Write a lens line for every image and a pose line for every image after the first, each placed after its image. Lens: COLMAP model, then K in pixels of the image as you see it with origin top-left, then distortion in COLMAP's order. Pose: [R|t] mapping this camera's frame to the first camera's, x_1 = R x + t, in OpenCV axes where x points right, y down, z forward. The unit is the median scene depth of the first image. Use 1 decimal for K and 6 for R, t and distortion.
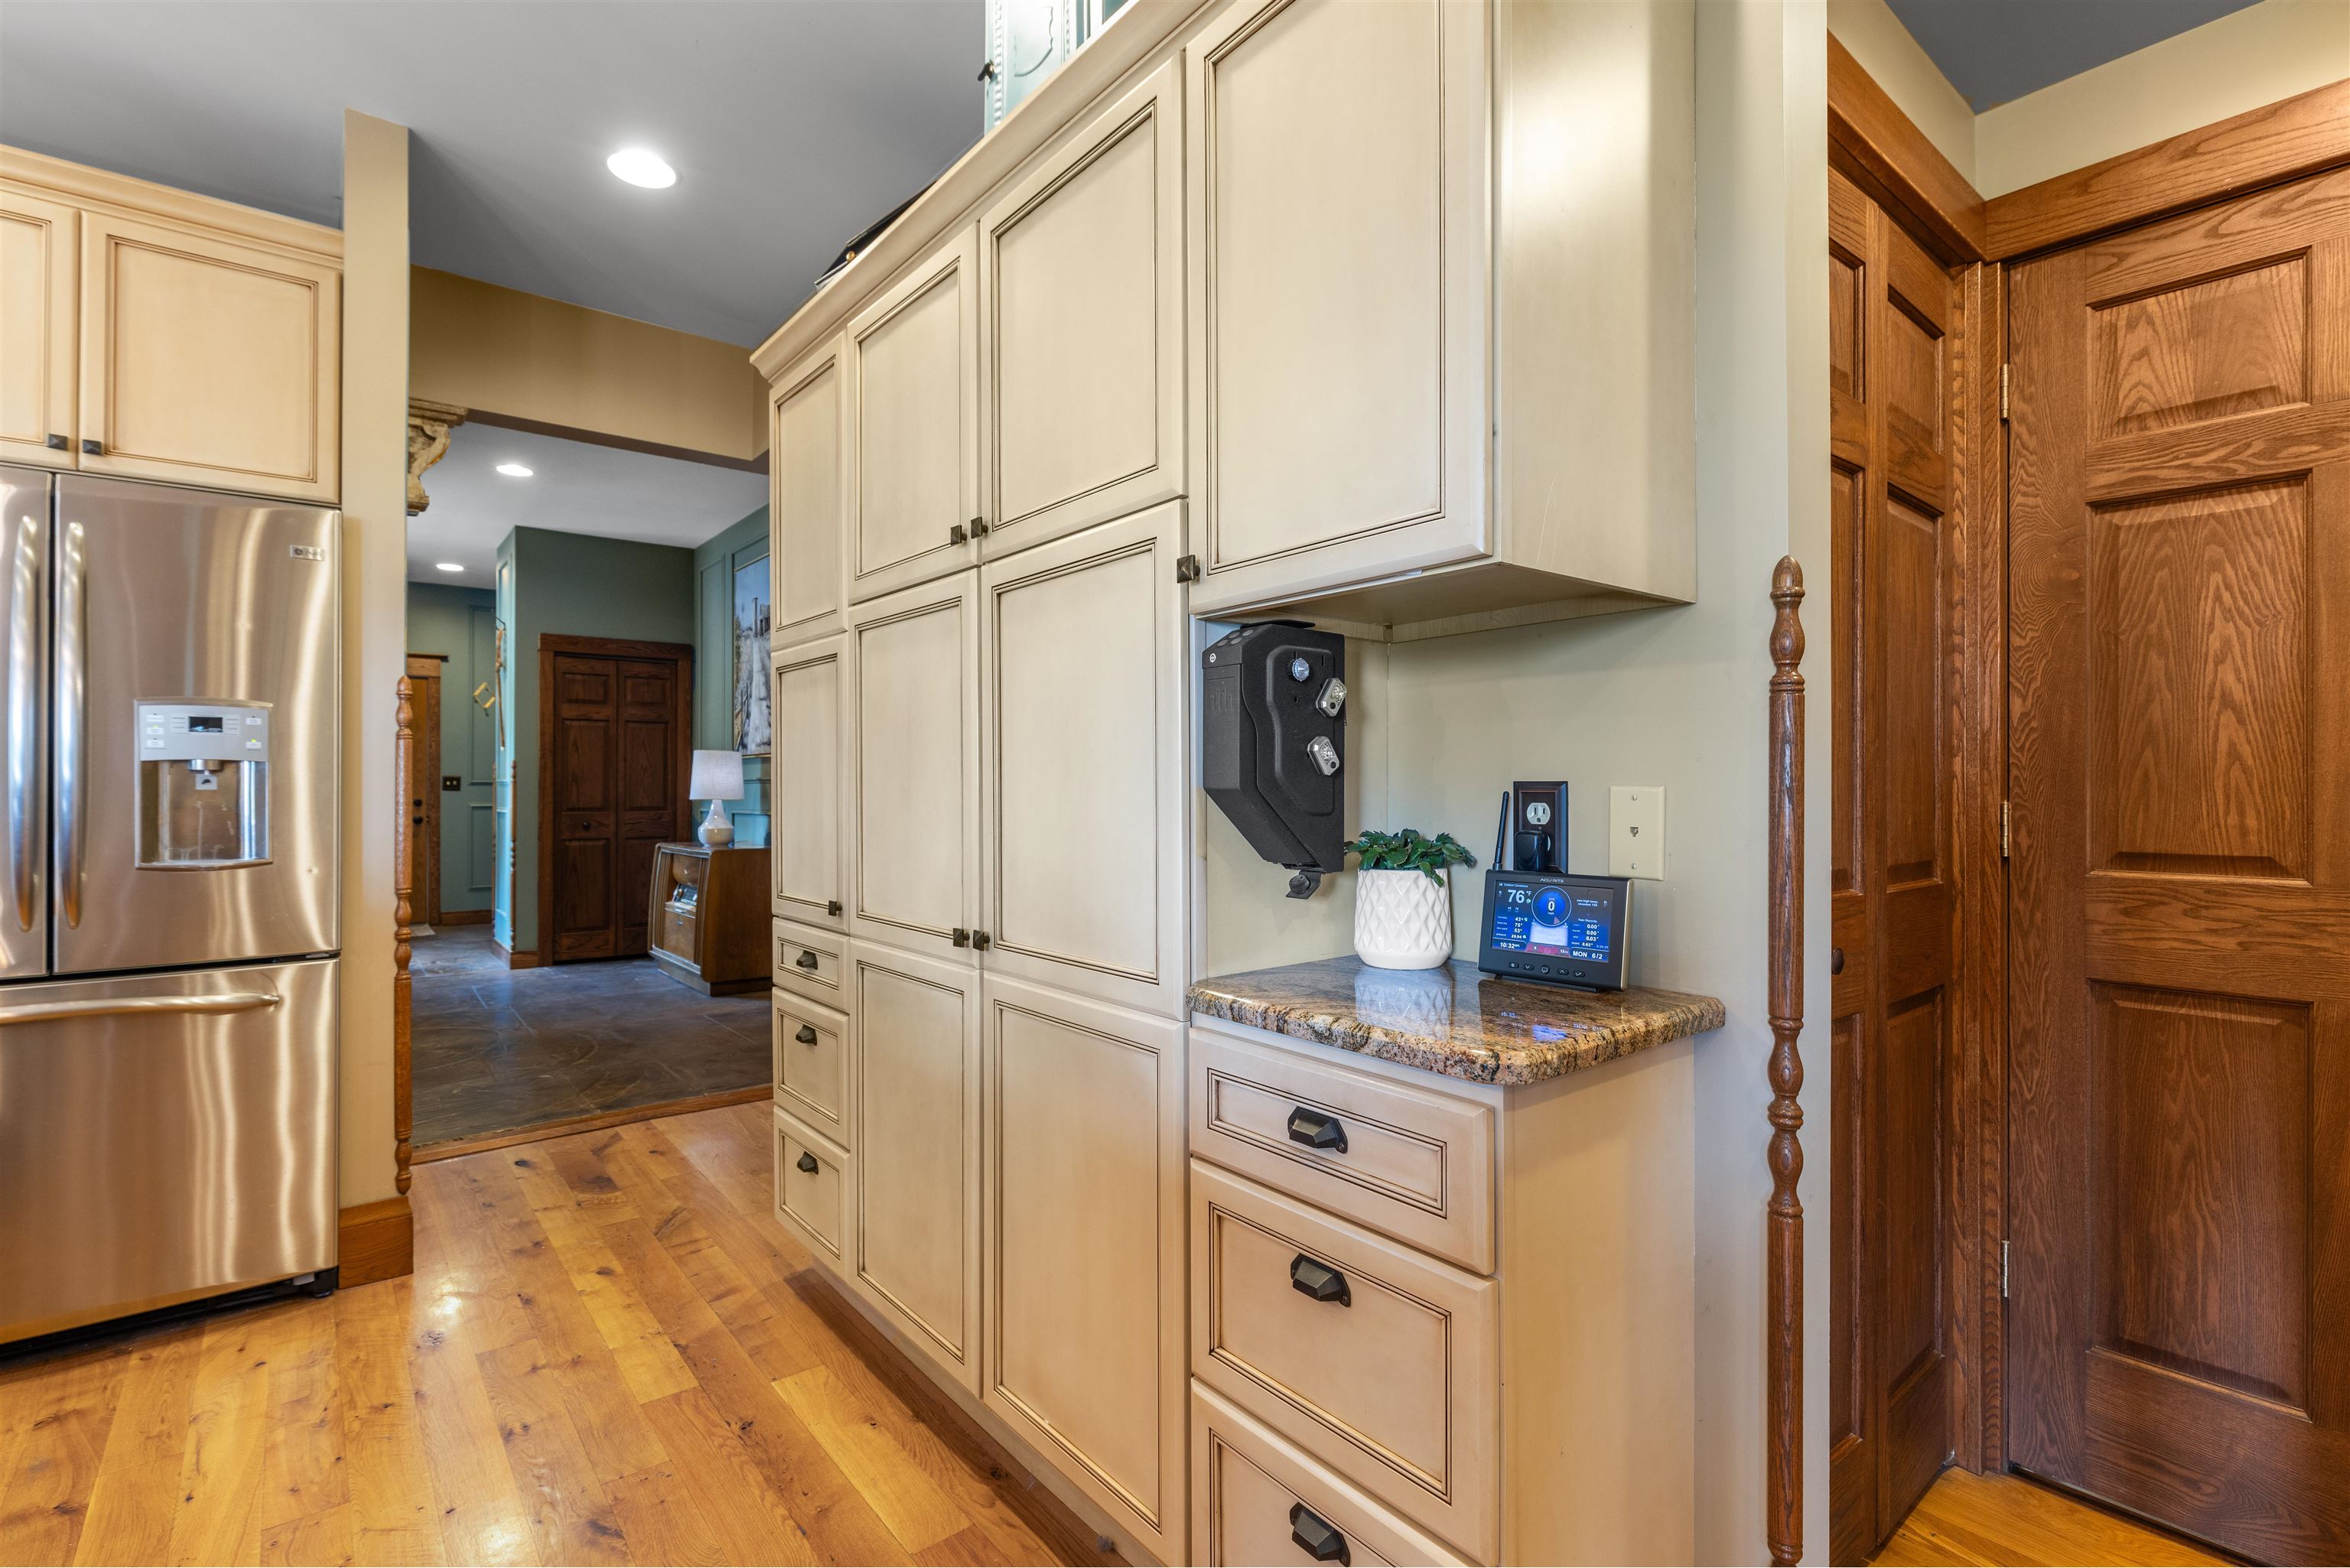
lens RADIAL K [[1071.8, 0, 1162.6], [0, 1071.8, 780.2], [0, 0, 1]] dist [0.003575, -0.000905]
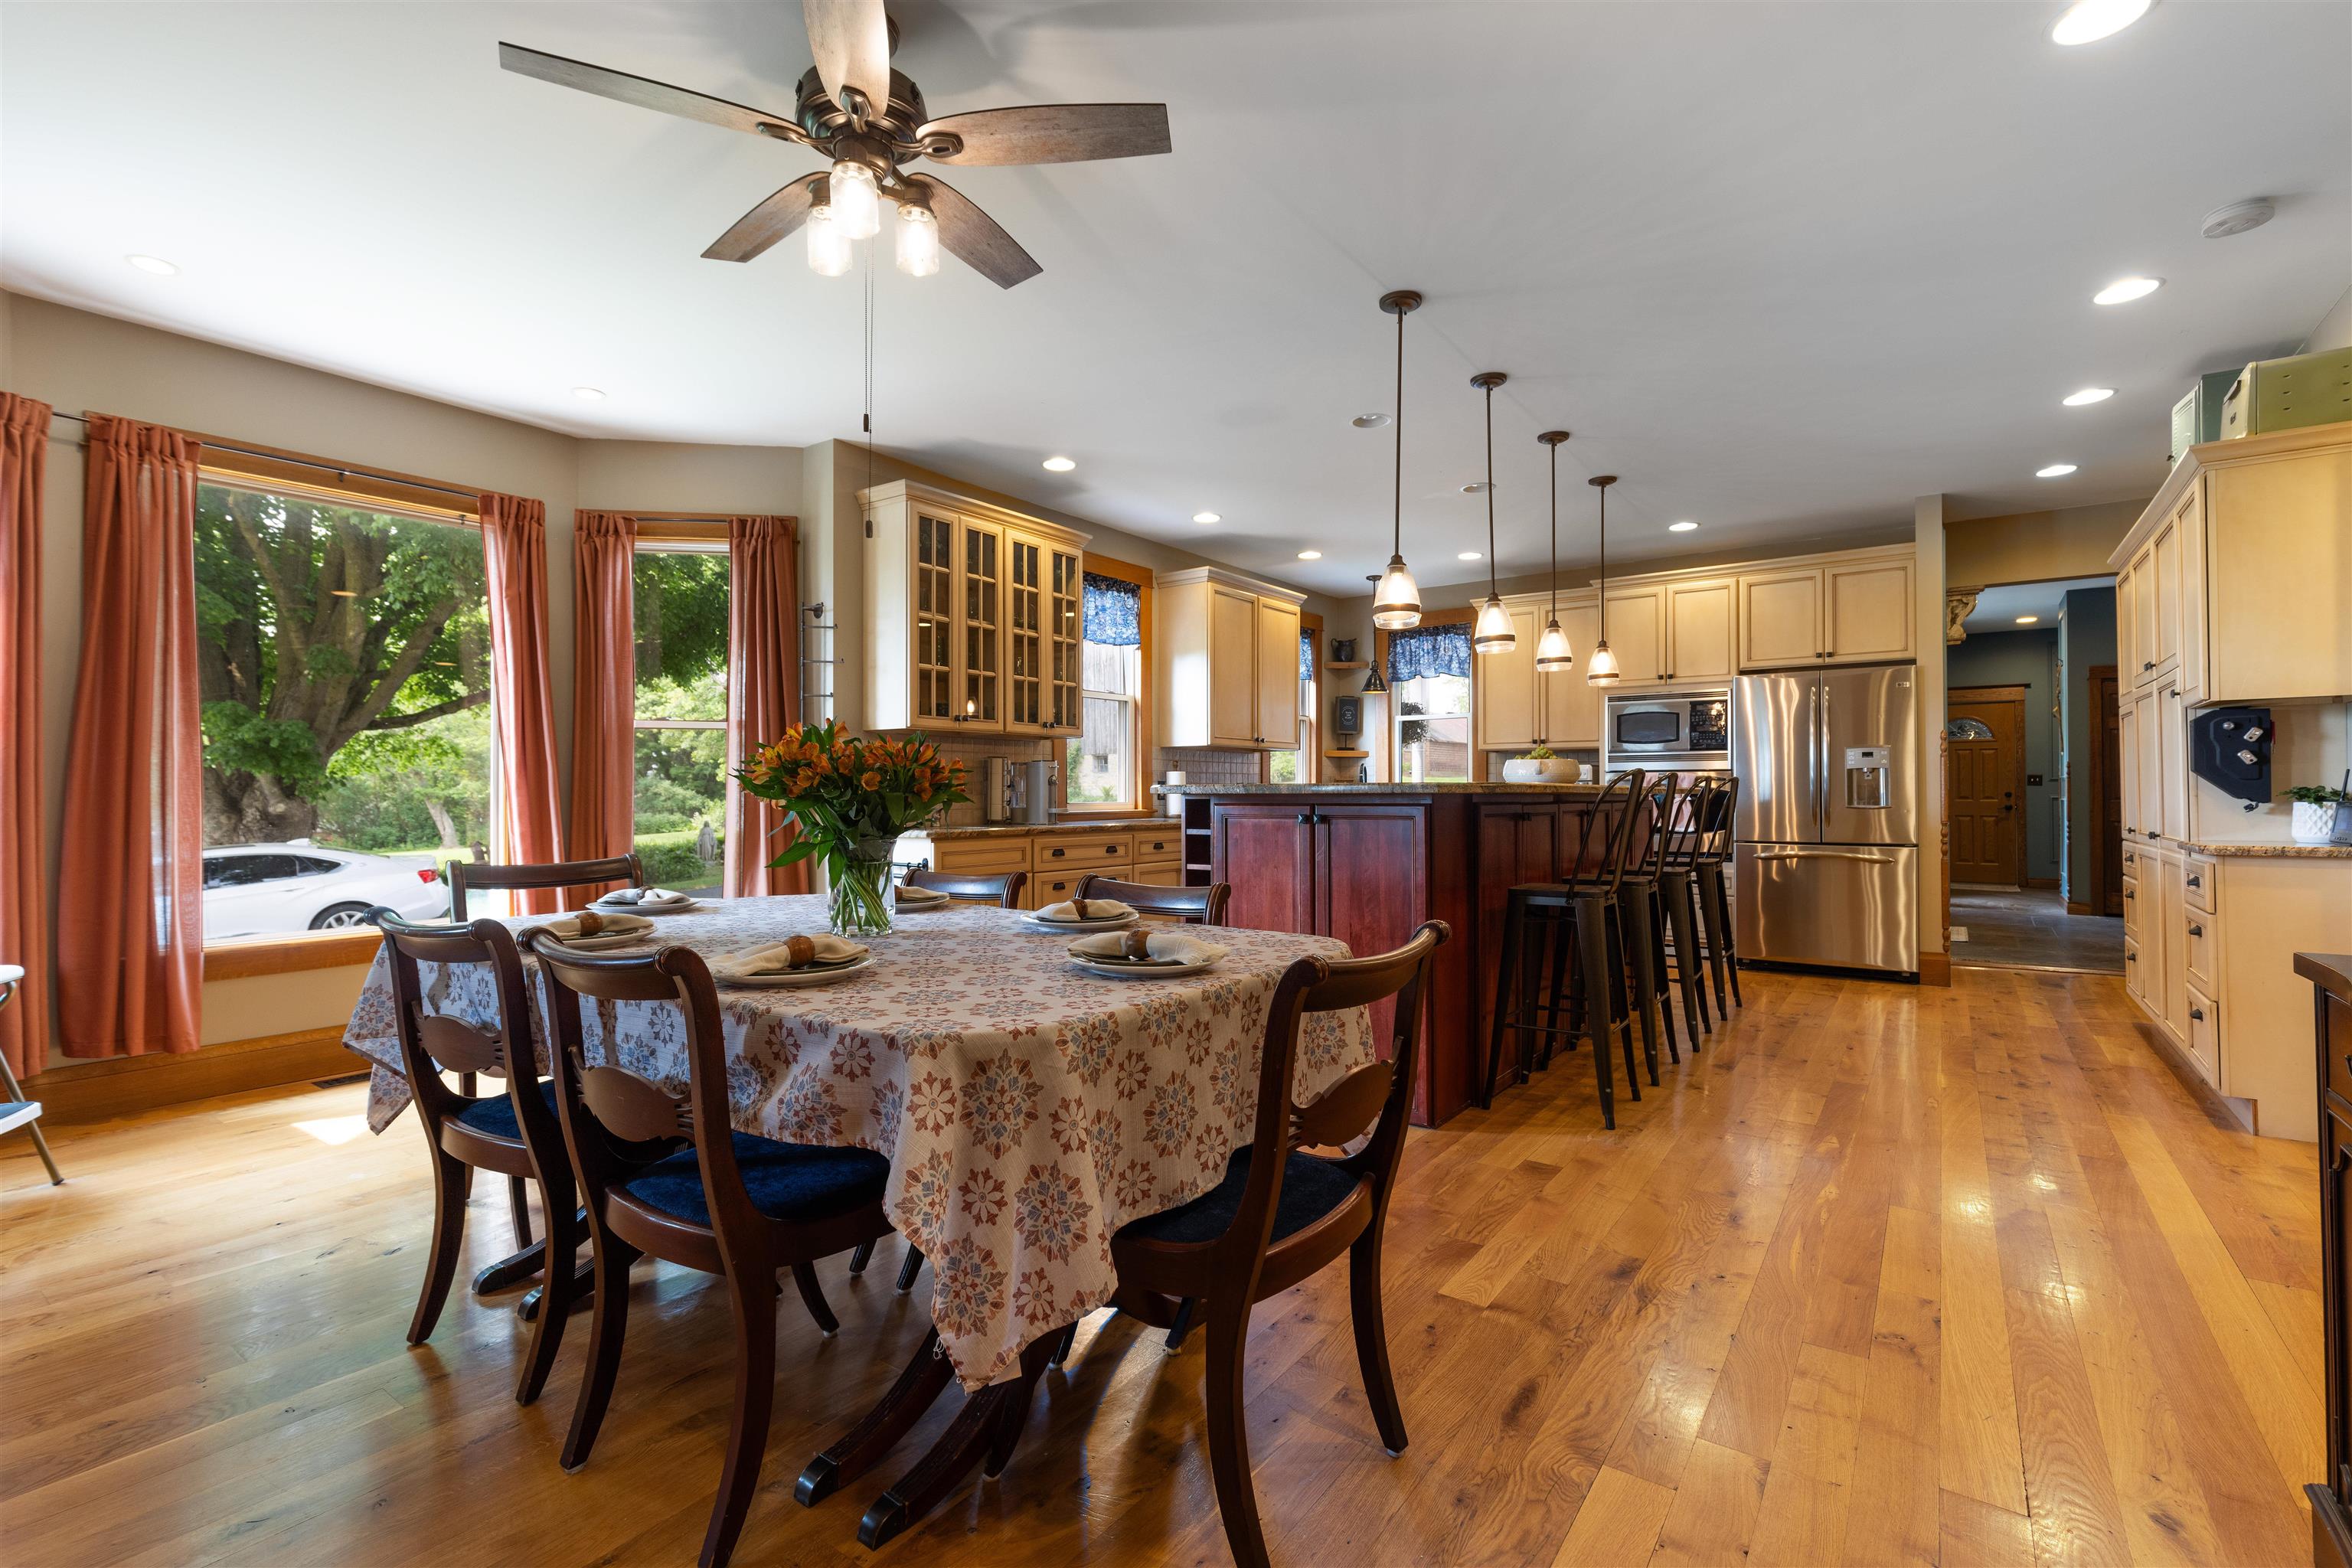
lens RADIAL K [[1072.8, 0, 1165.4], [0, 1072.8, 780.9], [0, 0, 1]] dist [0.003575, -0.000905]
pose [[0.260561, -0.011734, -0.965386, 1.200611], [0.010522, 0.999901, -0.009314, 0.019170], [0.965400, -0.007731, 0.260659, -1.347386]]
